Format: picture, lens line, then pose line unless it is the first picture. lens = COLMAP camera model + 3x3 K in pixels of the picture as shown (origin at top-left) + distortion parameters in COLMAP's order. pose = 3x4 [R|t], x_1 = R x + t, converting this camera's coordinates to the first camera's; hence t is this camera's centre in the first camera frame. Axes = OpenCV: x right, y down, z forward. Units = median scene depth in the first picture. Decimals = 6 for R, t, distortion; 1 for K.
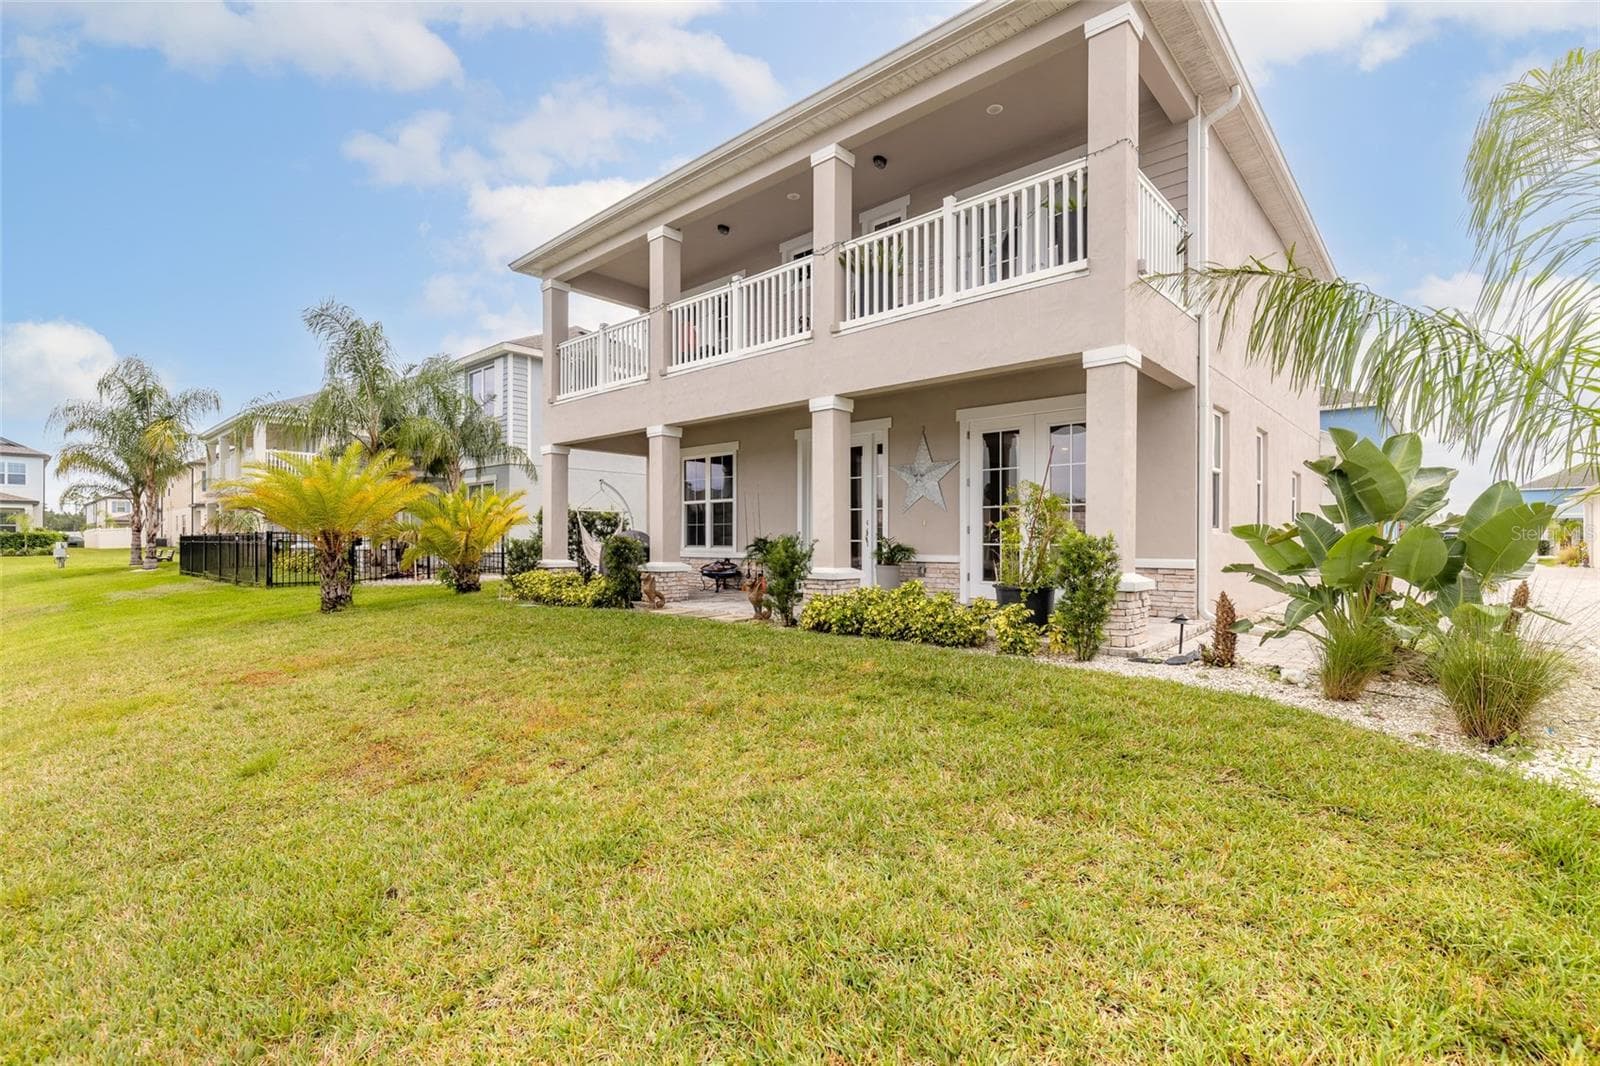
lens RADIAL K [[736.4, 0, 800.0], [0, 736.4, 533.0], [0, 0, 1]] dist [0.003027, 0.000112]
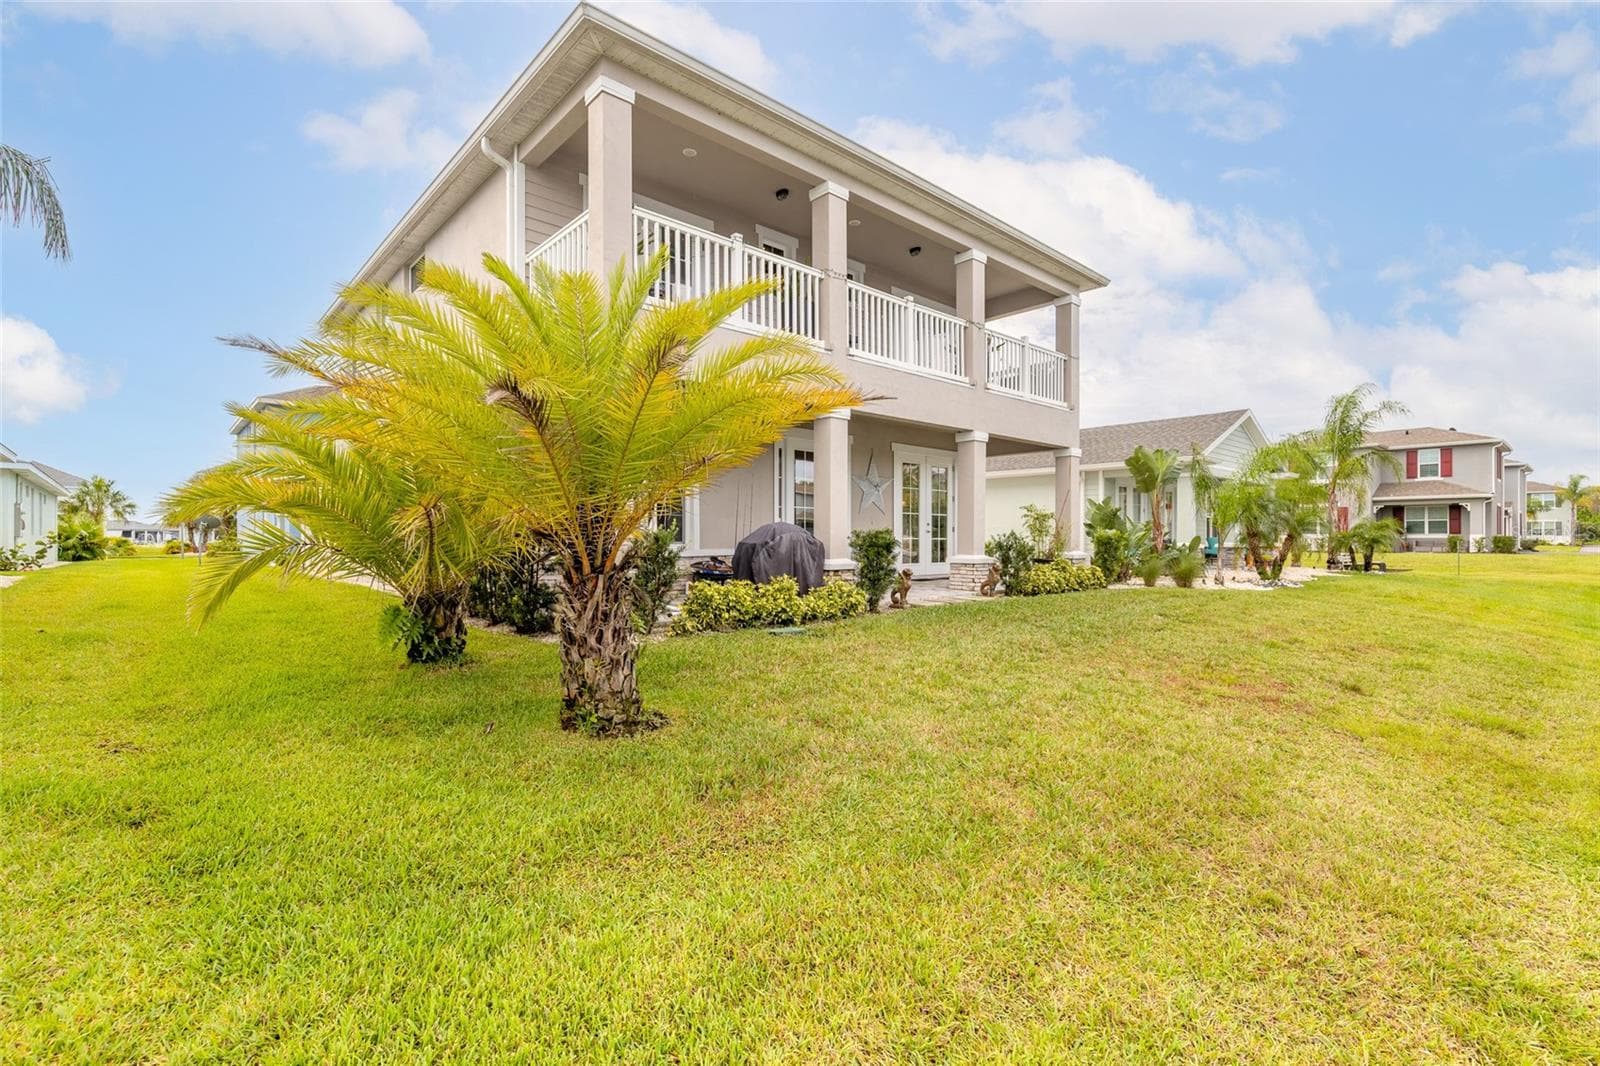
lens RADIAL K [[736.4, 0, 800.0], [0, 736.4, 533.0], [0, 0, 1]] dist [0.003027, 0.000112]
pose [[0.109894, 0.027733, 0.993556, -1.016935], [-0.014543, 0.999549, -0.026291, 0.032199], [-0.993837, -0.011560, 0.110248, 0.886118]]
